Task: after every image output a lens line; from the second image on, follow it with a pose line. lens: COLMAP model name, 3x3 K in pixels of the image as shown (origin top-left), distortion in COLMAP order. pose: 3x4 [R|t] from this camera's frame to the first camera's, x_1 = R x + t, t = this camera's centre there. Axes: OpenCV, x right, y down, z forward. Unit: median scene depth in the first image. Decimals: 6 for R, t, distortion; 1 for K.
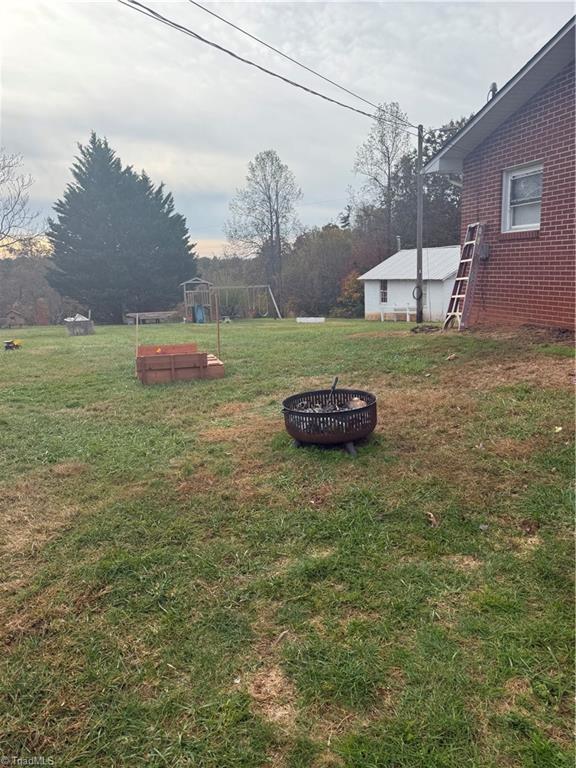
lens RADIAL K [[541.7, 0, 288.0], [0, 541.7, 384.0], [0, 0, 1]] dist [0.068092, -0.104968]
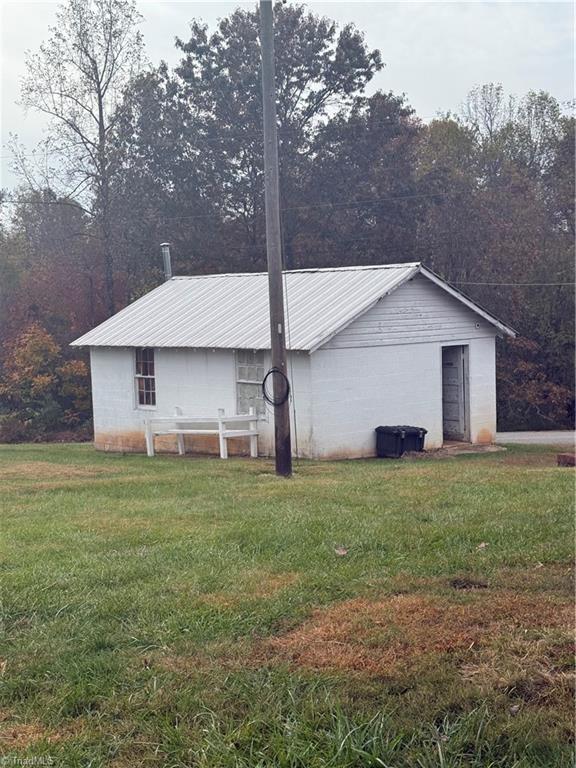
lens RADIAL K [[1122.1, 0, 288.0], [0, 1122.1, 384.0], [0, 0, 1]] dist [0.200843, -0.009781]
pose [[0.936855, -0.013740, 0.349448, -0.044324], [0.067027, 0.987758, -0.140860, -0.225875], [-0.343235, 0.155388, 0.926307, 1.095764]]
